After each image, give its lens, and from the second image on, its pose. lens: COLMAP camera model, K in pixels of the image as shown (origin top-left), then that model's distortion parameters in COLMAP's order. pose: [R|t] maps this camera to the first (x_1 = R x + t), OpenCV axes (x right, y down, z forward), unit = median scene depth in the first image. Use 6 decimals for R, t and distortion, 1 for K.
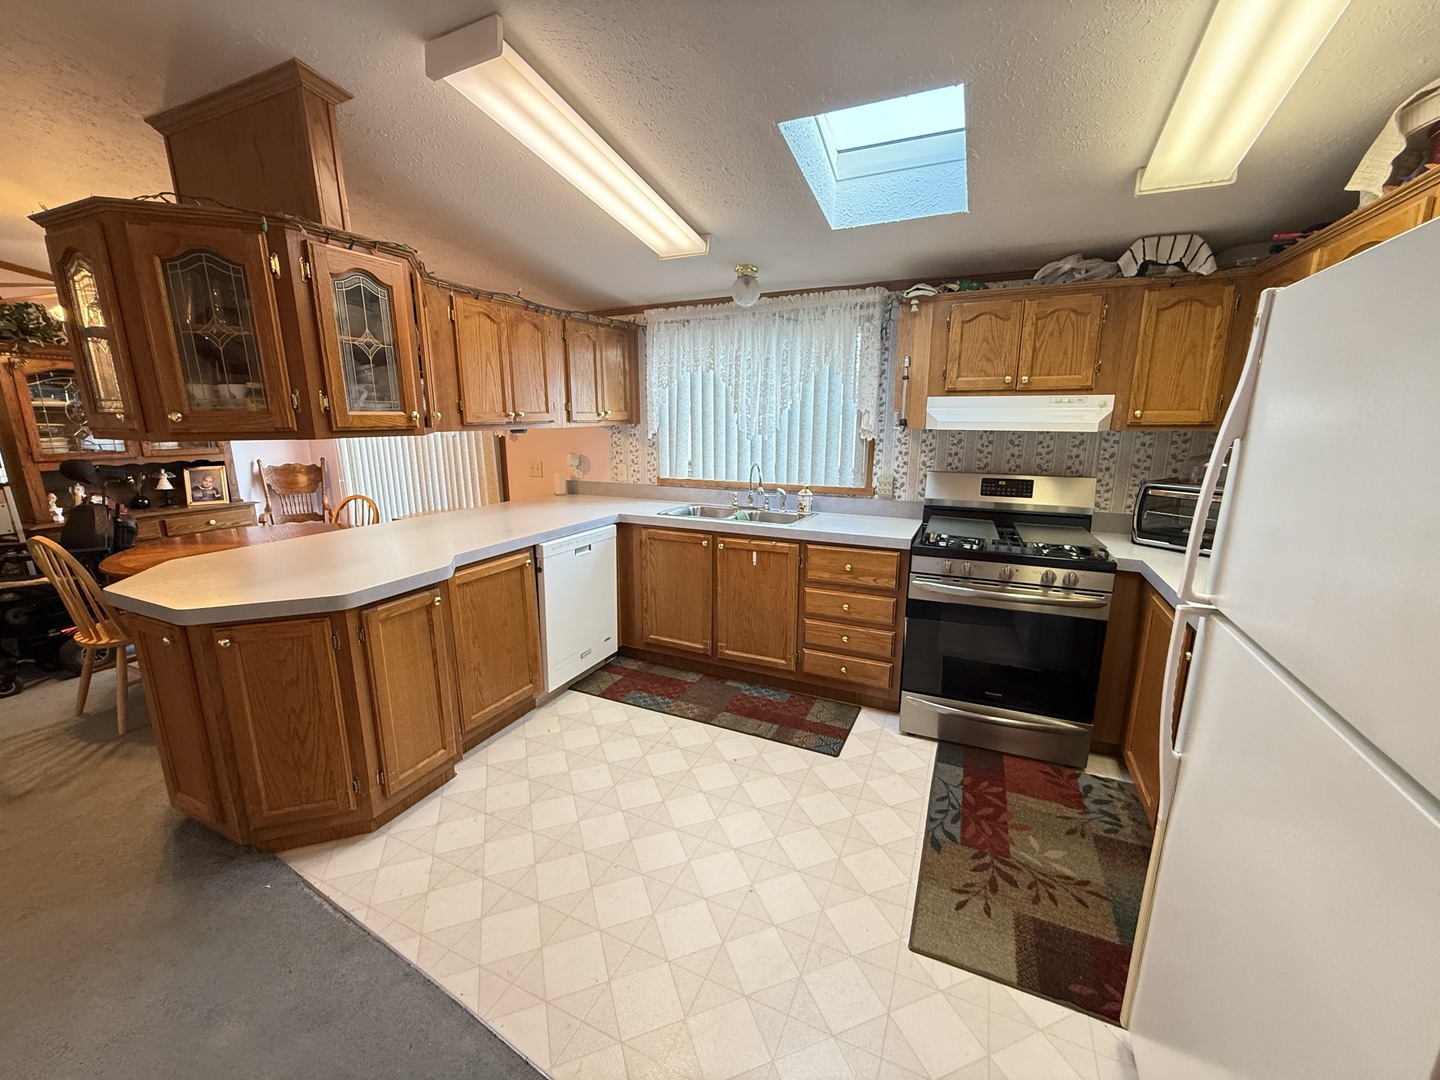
lens RADIAL K [[576.4, 0, 714.1], [0, 576.4, 540.5], [0, 0, 1]] dist [0.001060, 0.000025]
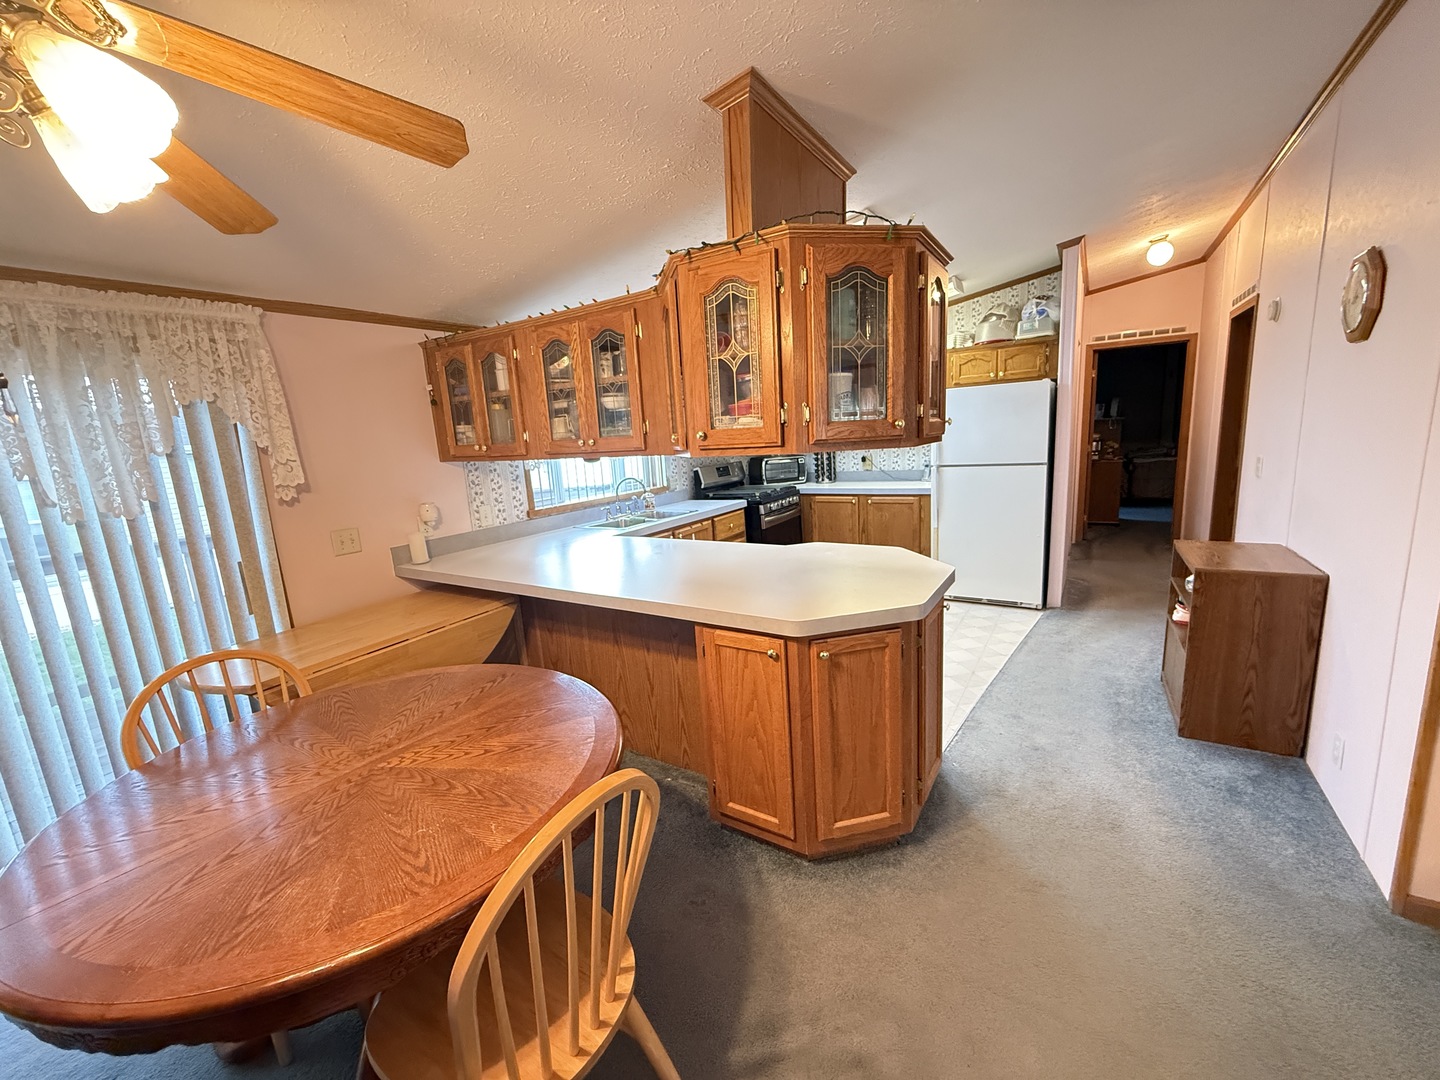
lens RADIAL K [[576.4, 0, 716.6], [0, 576.4, 538.5], [0, 0, 1]] dist [0.001060, 0.000025]
pose [[0.147179, -0.193977, 0.969903, -1.388830], [0.270410, 0.951116, 0.149187, -0.176637], [-0.951429, 0.240314, 0.192437, 0.758443]]
